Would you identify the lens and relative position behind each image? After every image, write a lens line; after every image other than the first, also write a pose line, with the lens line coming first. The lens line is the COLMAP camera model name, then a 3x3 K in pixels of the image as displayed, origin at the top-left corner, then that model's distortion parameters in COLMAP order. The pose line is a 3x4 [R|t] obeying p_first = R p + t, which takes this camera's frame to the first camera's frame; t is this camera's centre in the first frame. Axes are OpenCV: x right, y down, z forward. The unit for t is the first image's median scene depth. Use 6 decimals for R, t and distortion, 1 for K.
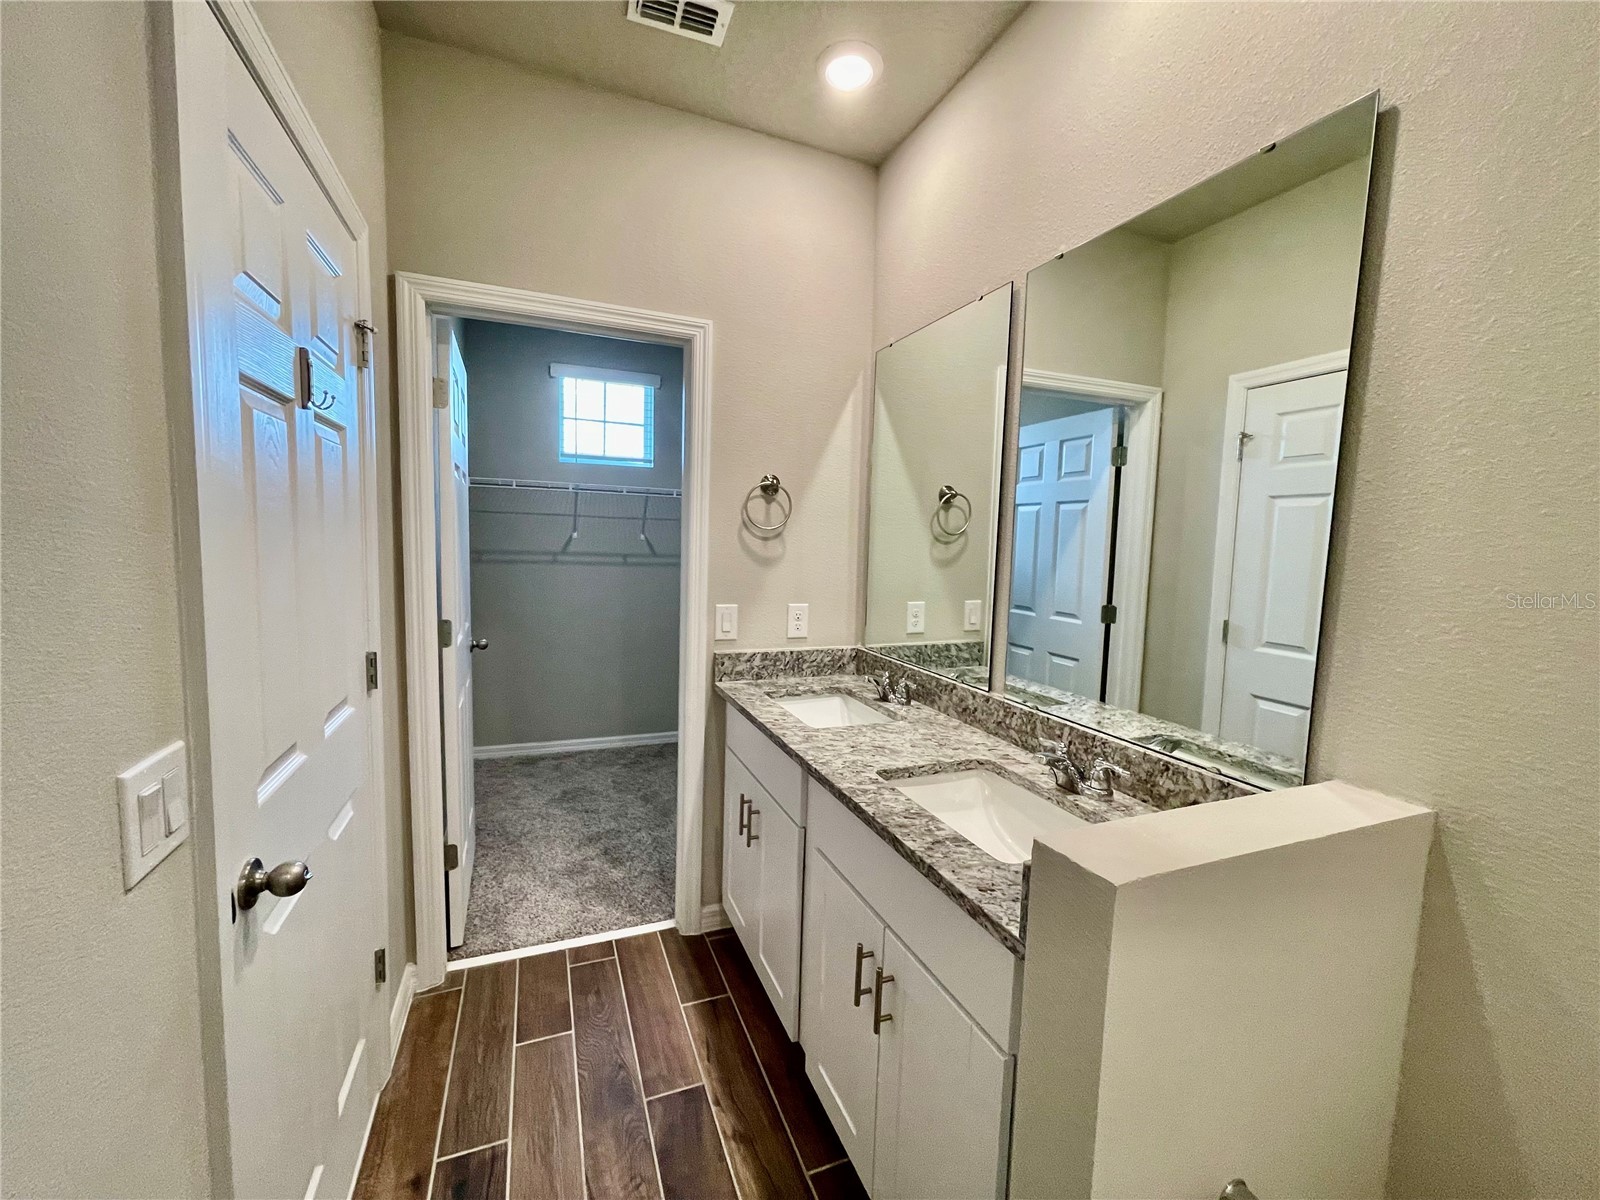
lens RADIAL K [[647.3, 0, 796.6], [0, 647.3, 602.4], [0, 0, 1]] dist [0.000148, -0.000233]
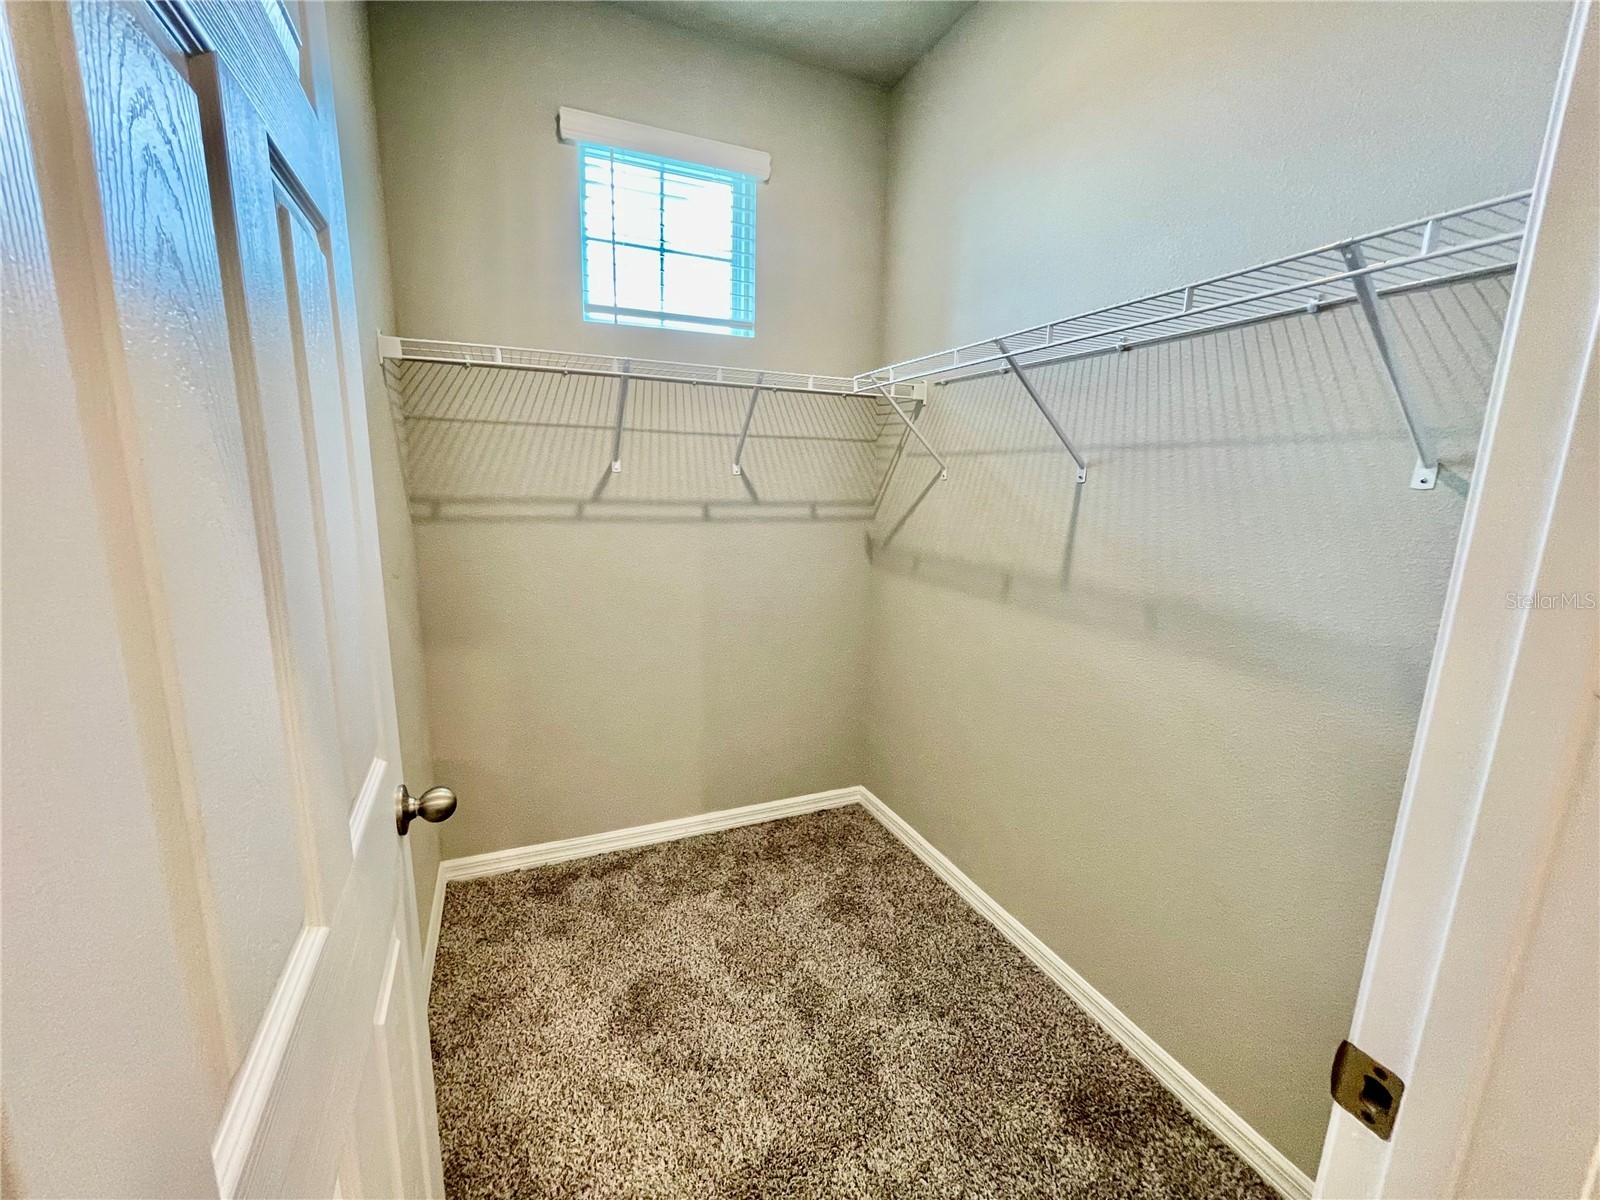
lens RADIAL K [[647.3, 0, 791.0], [0, 647.3, 600.8], [0, 0, 1]] dist [0.000148, -0.000233]
pose [[0.999645, -0.017907, 0.019717, -0.206860], [0.016266, 0.996625, 0.080458, -0.033755], [-0.021091, -0.080109, 0.996563, 0.447981]]
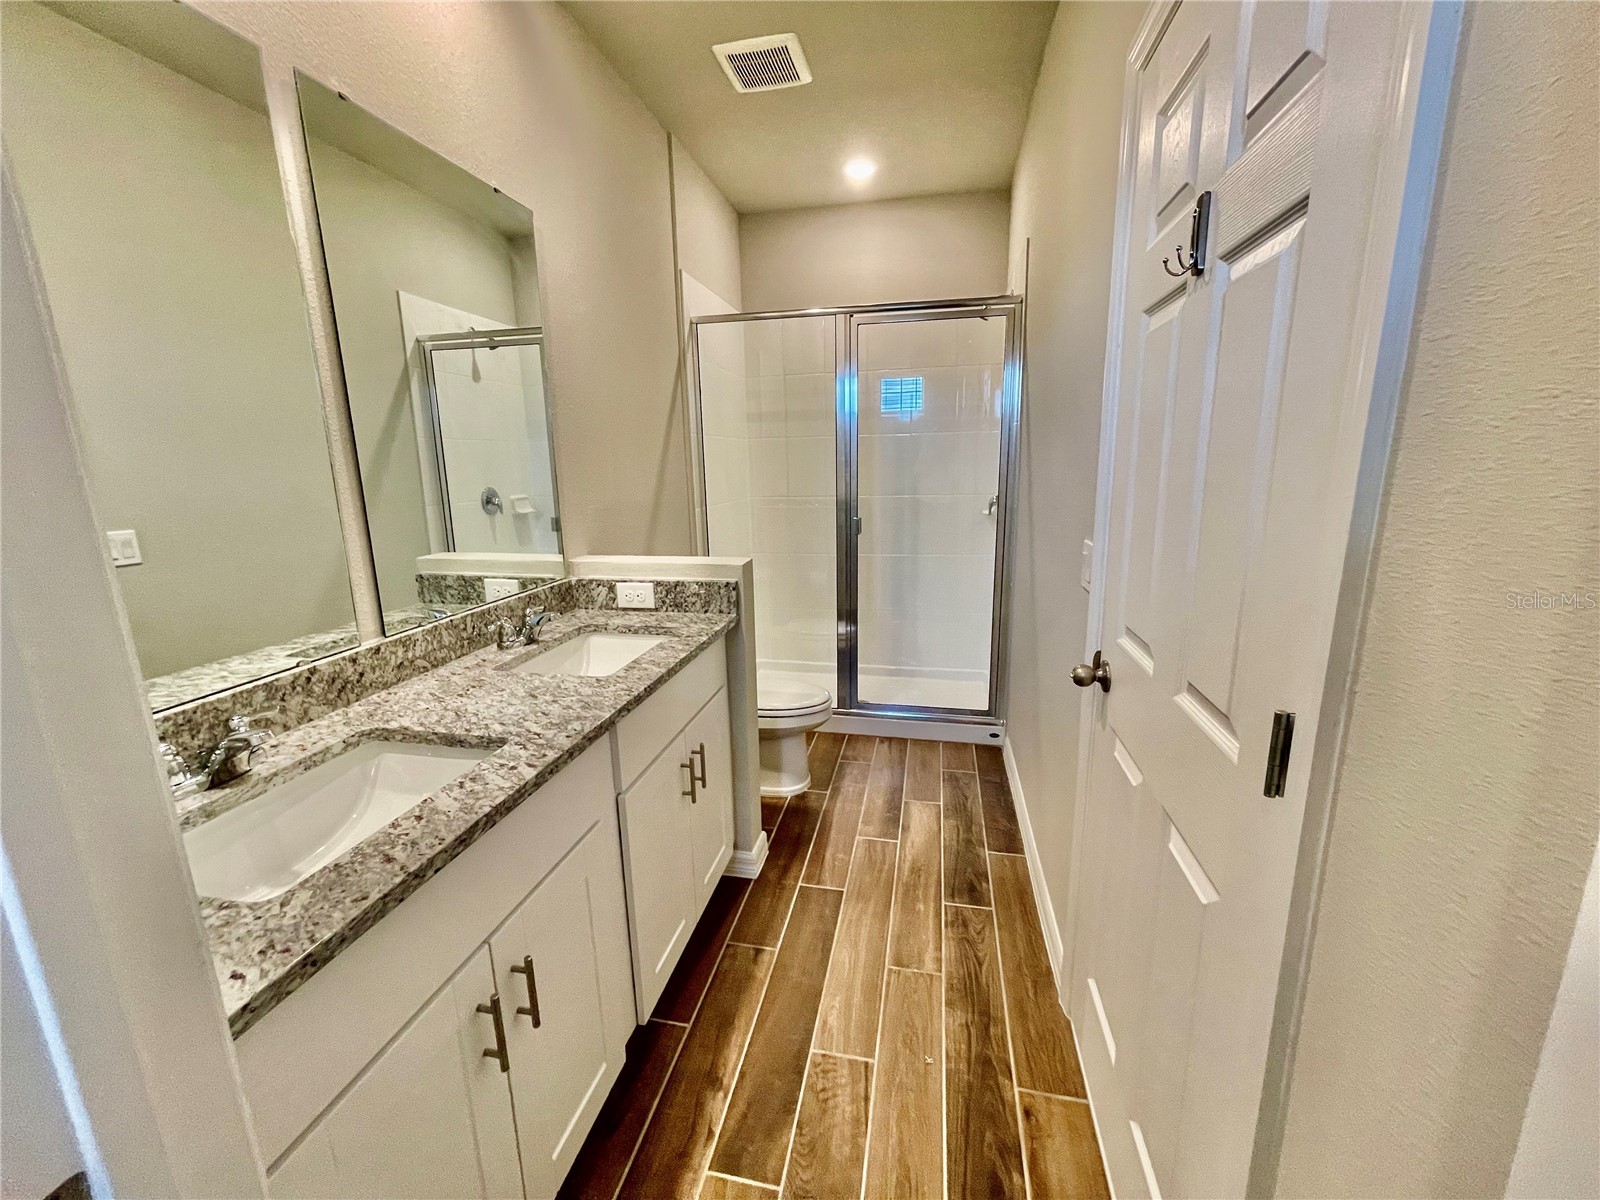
lens RADIAL K [[647.3, 0, 793.0], [0, 647.3, 600.9], [0, 0, 1]] dist [0.000148, -0.000233]
pose [[-0.827927, -0.130716, 0.545390, -0.624453], [0.052335, 0.950209, 0.307188, -0.138879], [-0.558388, 0.282872, -0.779863, 1.515517]]
